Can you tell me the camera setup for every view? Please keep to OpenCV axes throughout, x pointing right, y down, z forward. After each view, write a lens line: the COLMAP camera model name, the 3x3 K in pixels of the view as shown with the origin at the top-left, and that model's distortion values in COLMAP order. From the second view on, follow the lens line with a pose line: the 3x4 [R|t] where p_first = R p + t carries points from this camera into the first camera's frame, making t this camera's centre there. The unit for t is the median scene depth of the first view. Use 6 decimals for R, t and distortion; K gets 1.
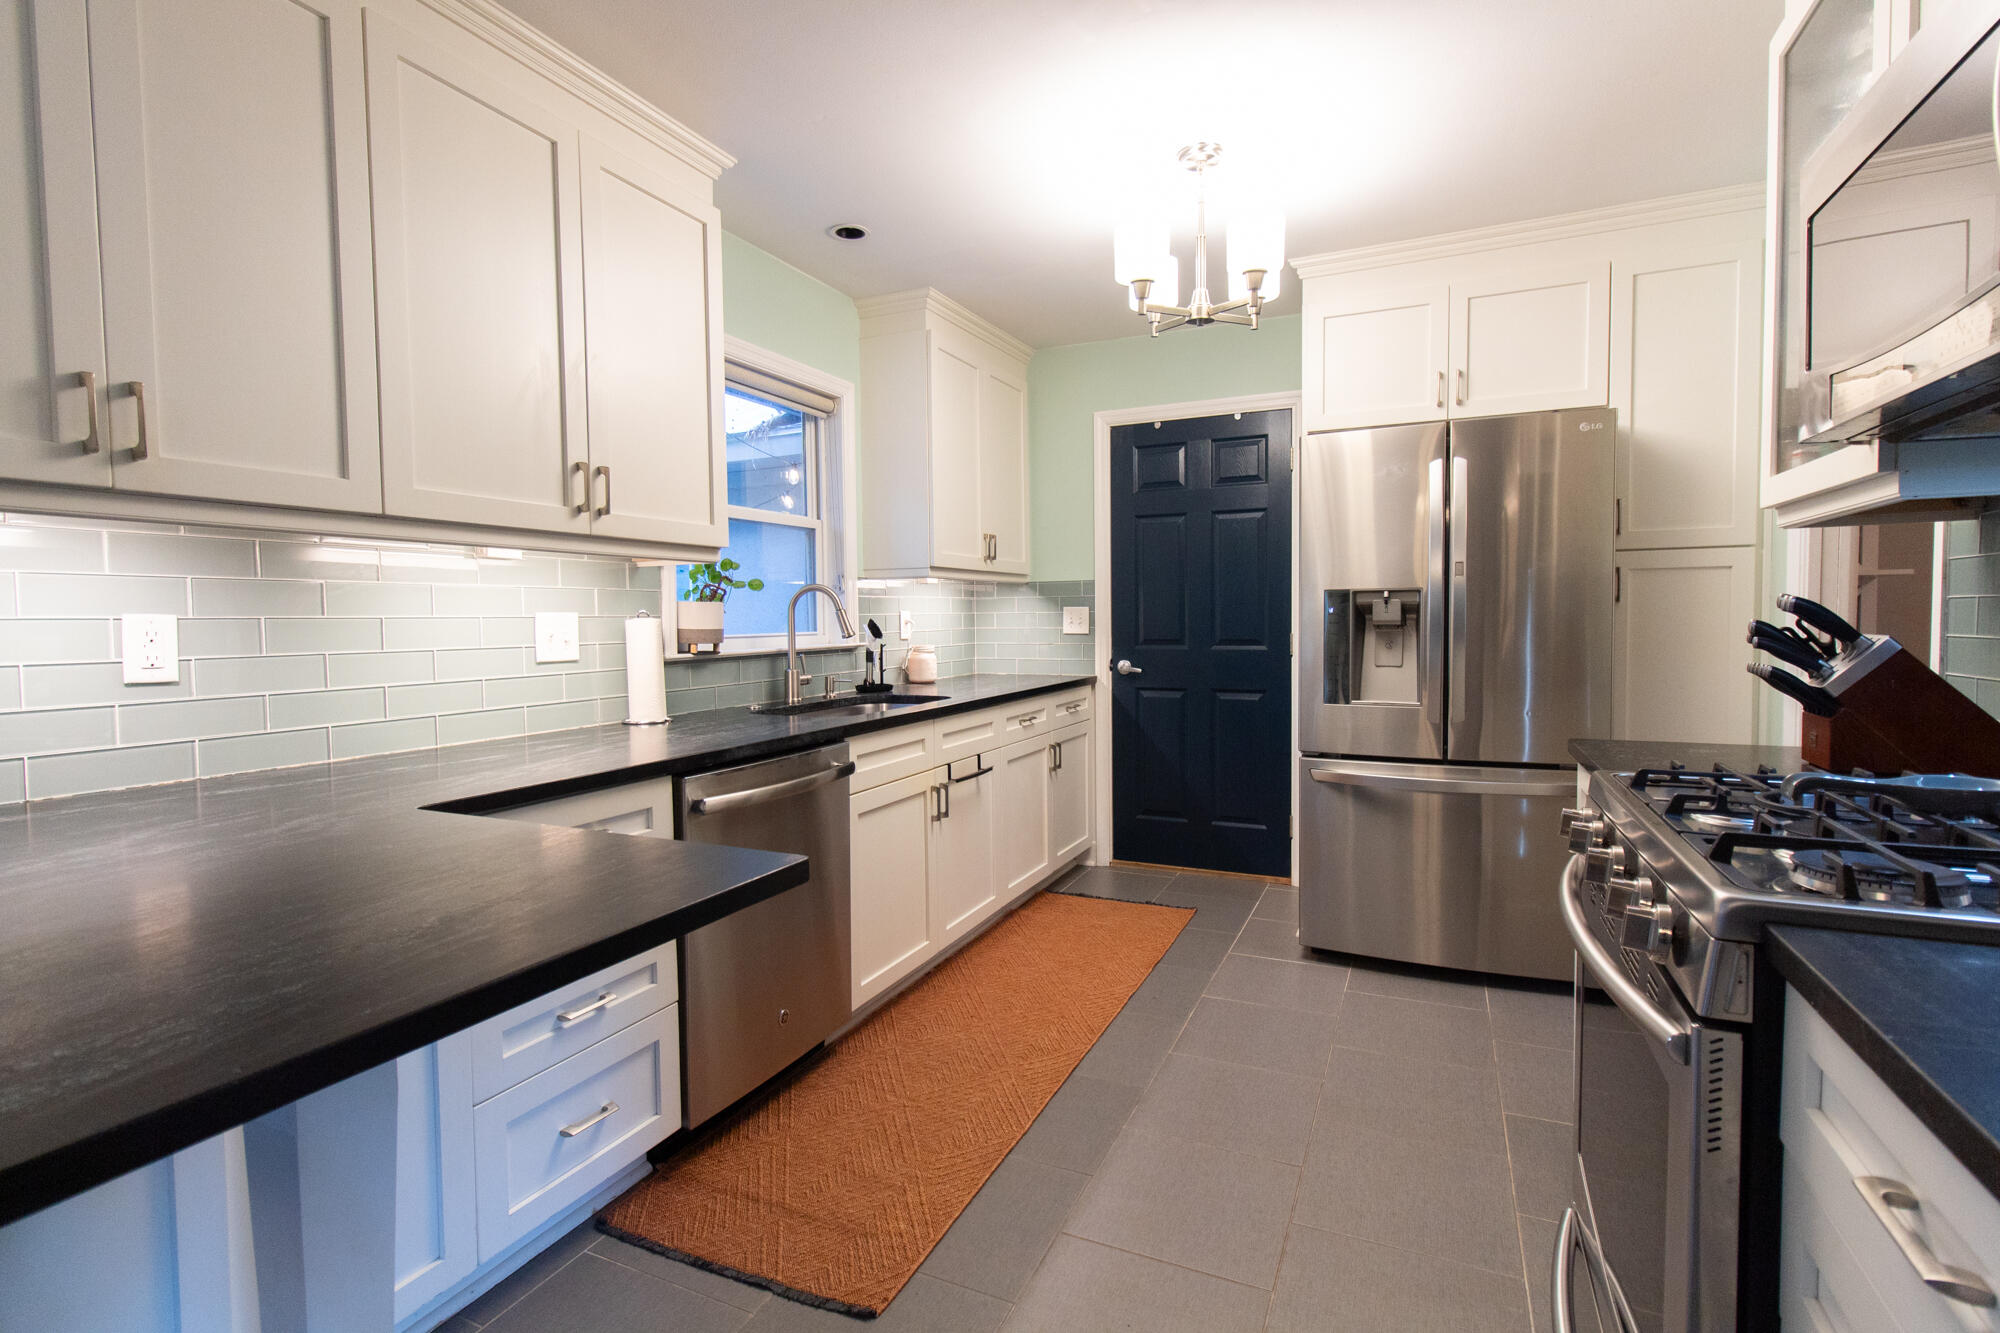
lens RADIAL K [[929.0, 0, 1007.0], [0, 929.0, 664.5], [0, 0, 1]] dist [0.000534, 0.001122]
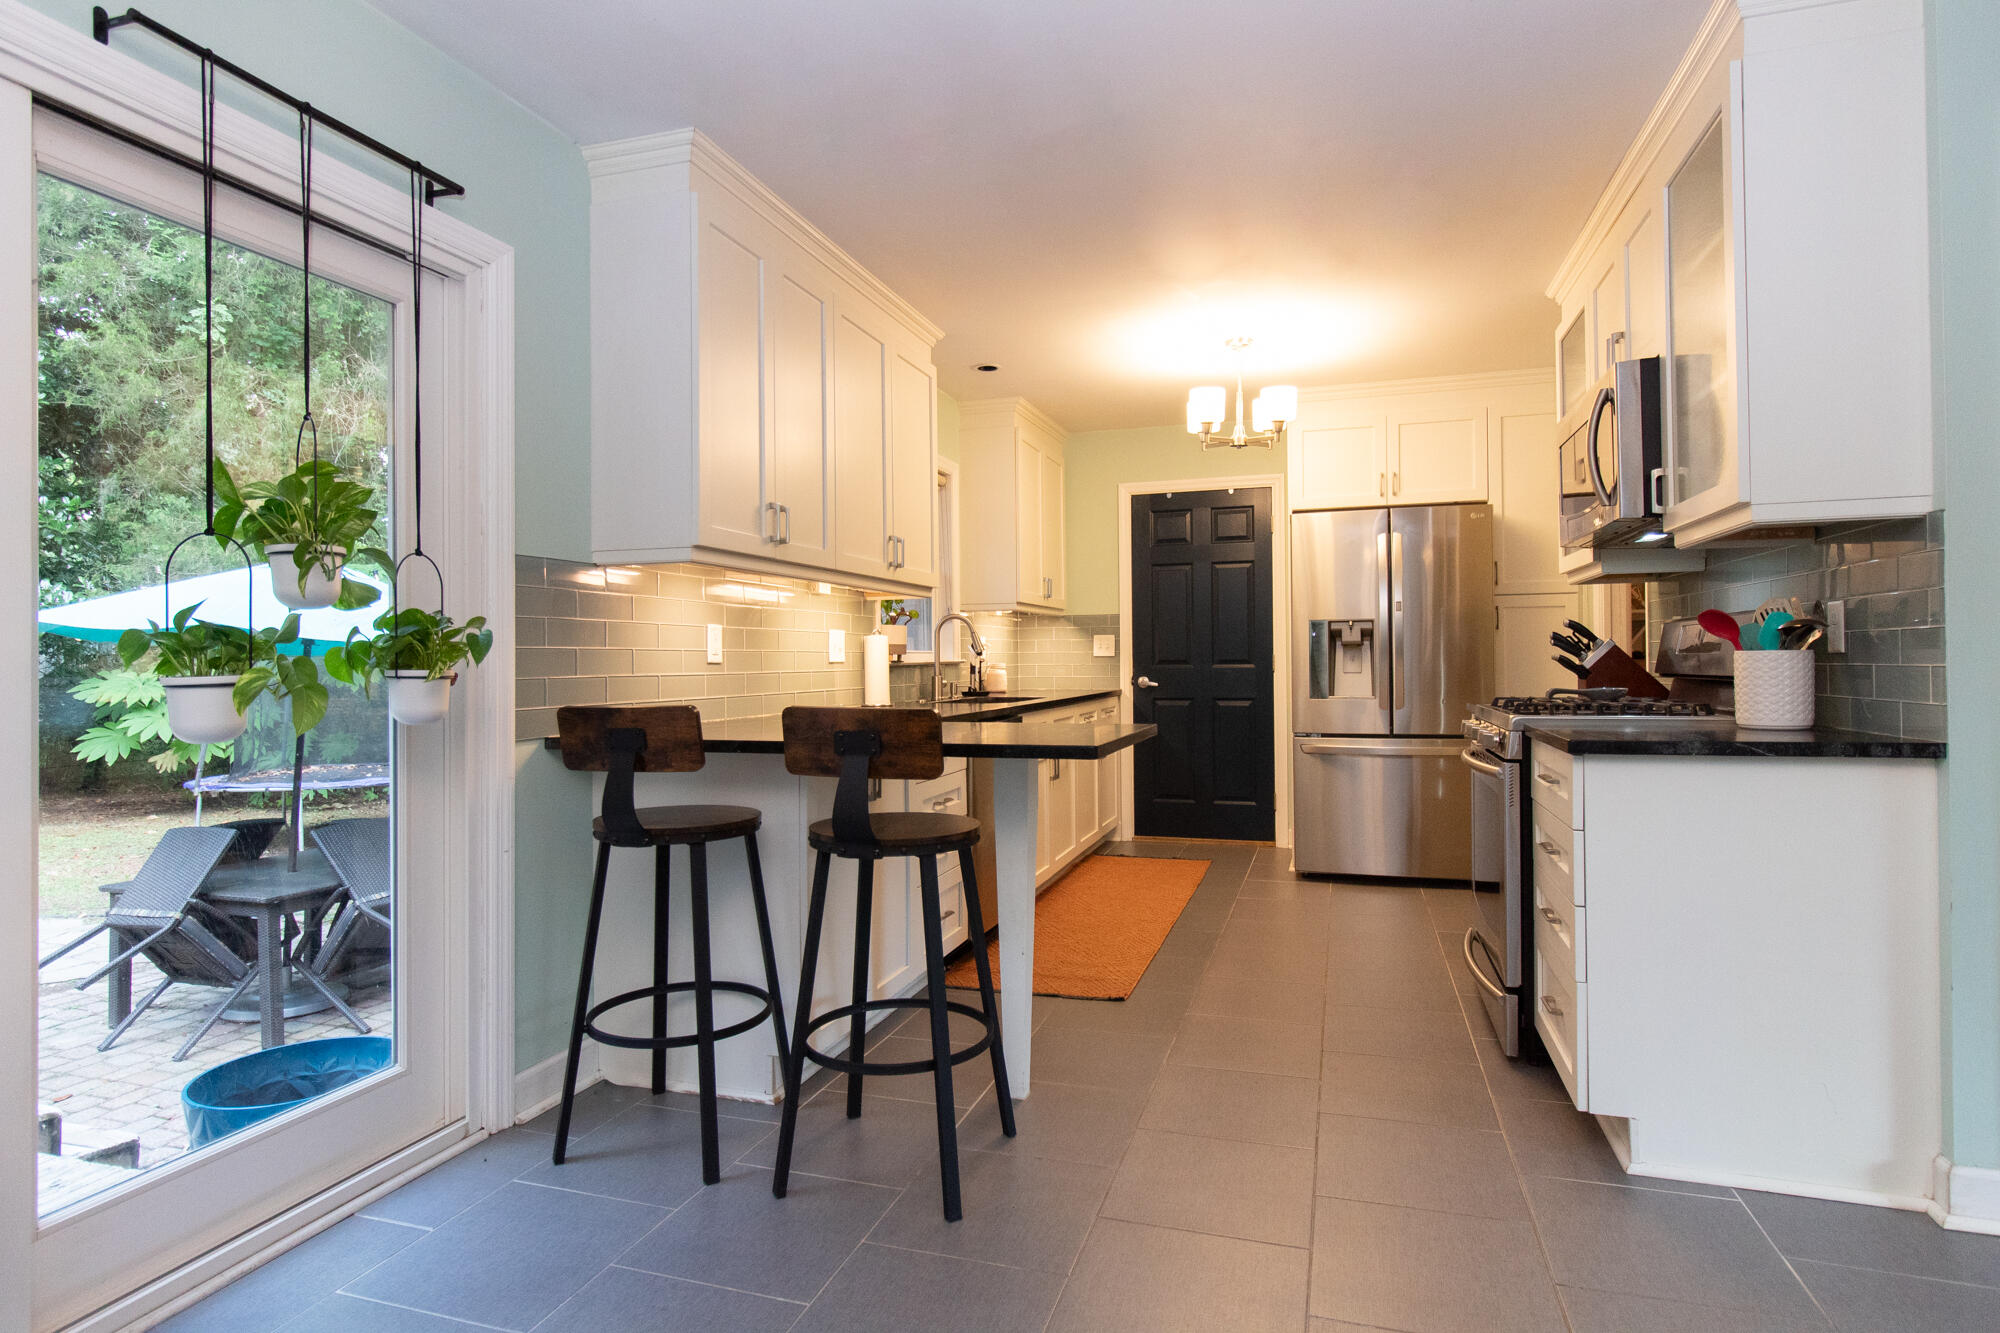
lens RADIAL K [[1097.9, 0, 992.7], [0, 1097.9, 674.1], [0, 0, 1]] dist [0.006179, 0.000436]
pose [[0.991883, -0.000619, 0.127152, -0.335413], [0.005993, 0.999104, -0.041891, 0.066430], [-0.127012, 0.042313, 0.990998, -0.579870]]
